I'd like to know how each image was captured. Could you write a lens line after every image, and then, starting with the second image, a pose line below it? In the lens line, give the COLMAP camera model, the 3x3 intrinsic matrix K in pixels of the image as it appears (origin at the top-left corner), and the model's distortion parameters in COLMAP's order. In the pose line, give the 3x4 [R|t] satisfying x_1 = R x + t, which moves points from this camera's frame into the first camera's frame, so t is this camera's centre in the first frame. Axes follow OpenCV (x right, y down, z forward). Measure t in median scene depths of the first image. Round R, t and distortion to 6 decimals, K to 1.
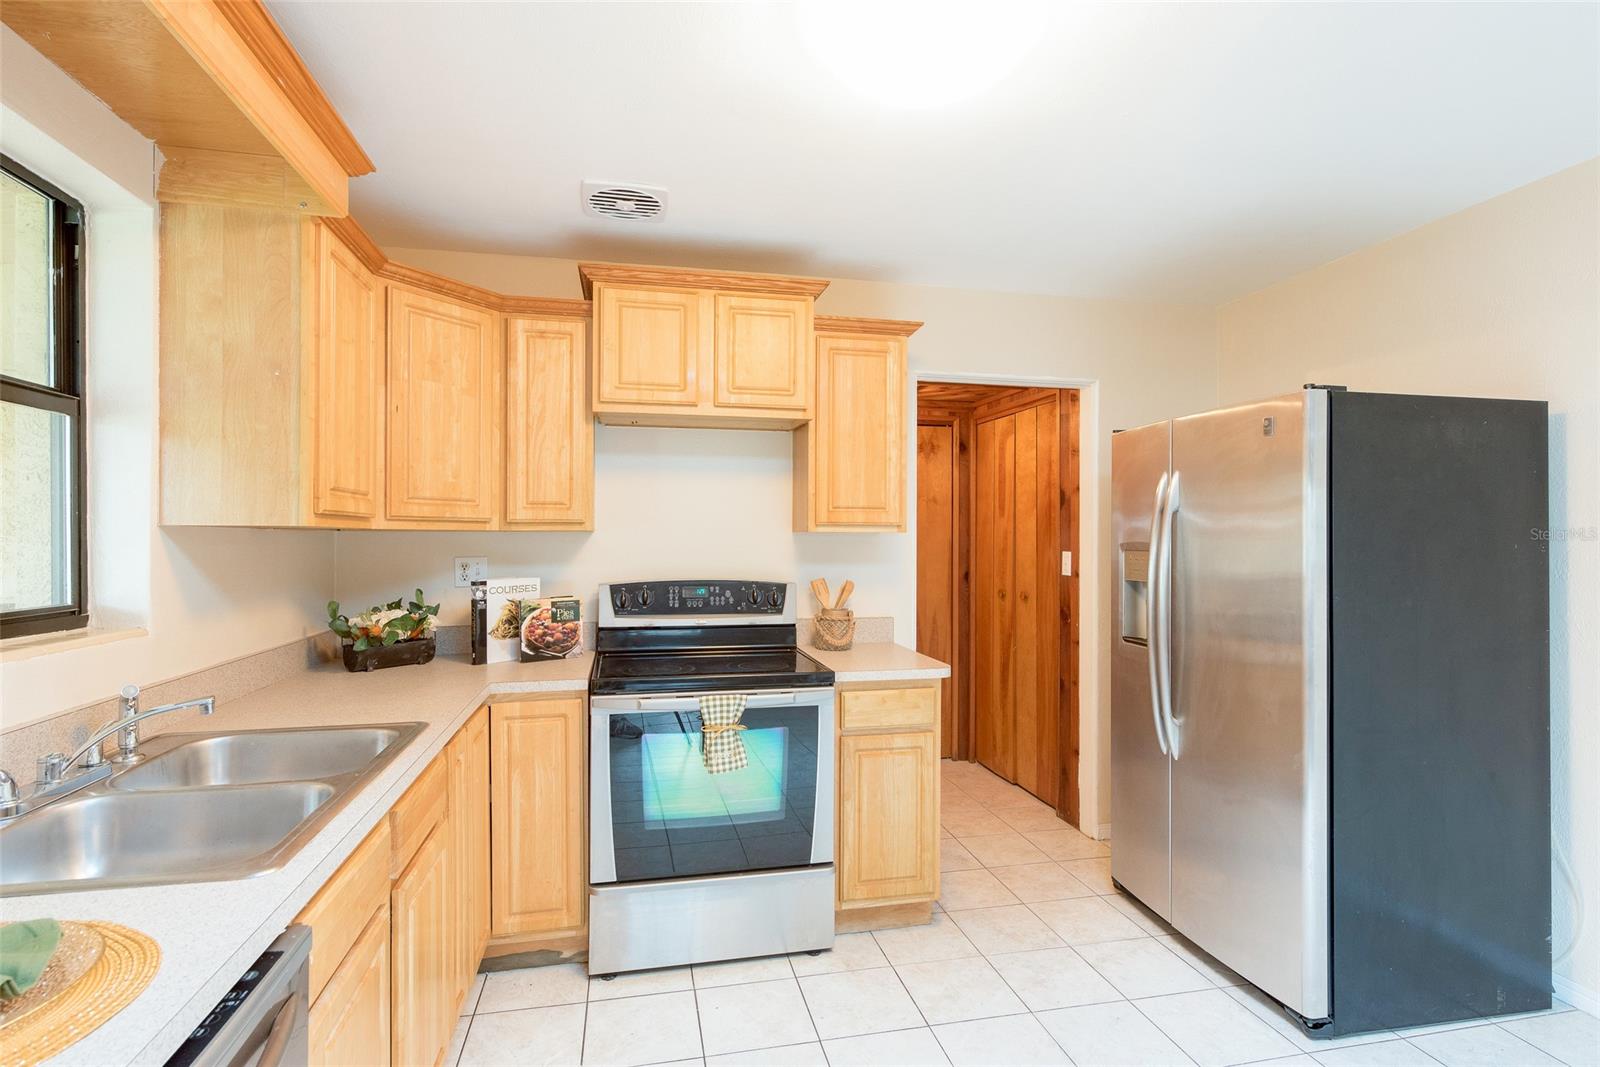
lens RADIAL K [[786.4, 0, 825.4], [0, 786.4, 534.8], [0, 0, 1]] dist [0.001765, 0.000252]
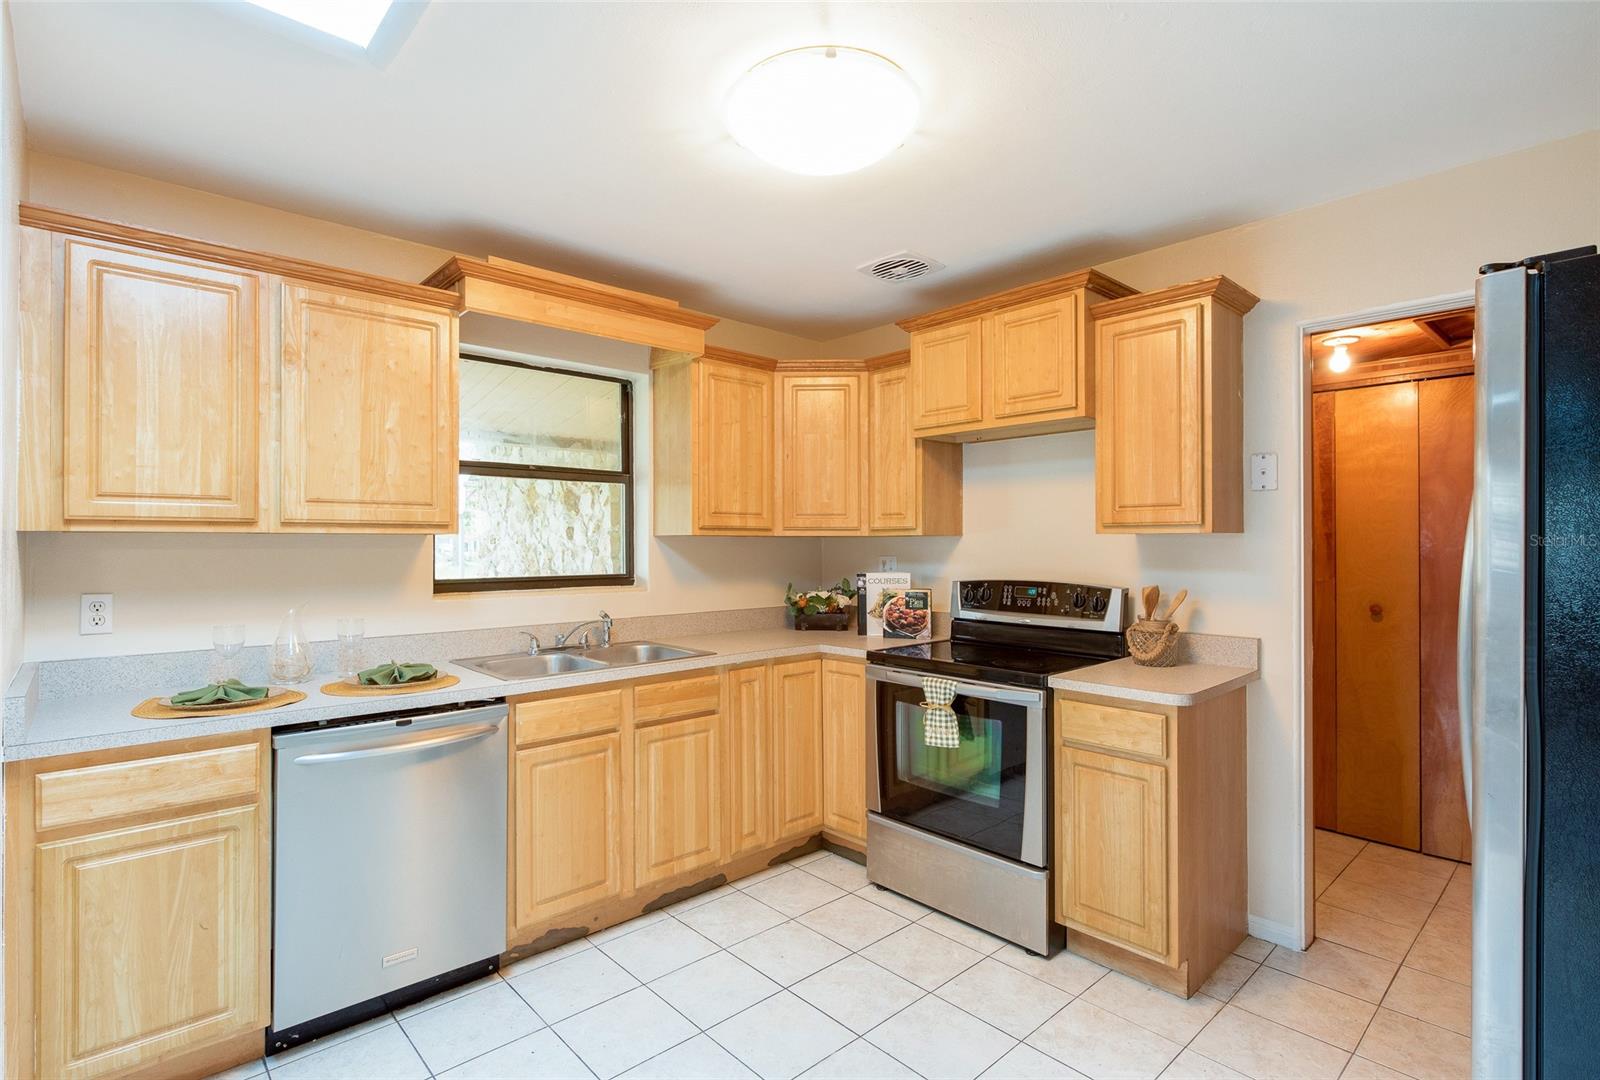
lens RADIAL K [[790.6, 0, 747.0], [0, 790.6, 539.4], [0, 0, 1]] dist [-0.002240, -0.000727]
pose [[0.459615, -0.006233, -0.888097, 0.673533], [0.006478, 0.999972, -0.003665, 0.004002], [0.888095, -0.004069, 0.459642, 0.201182]]
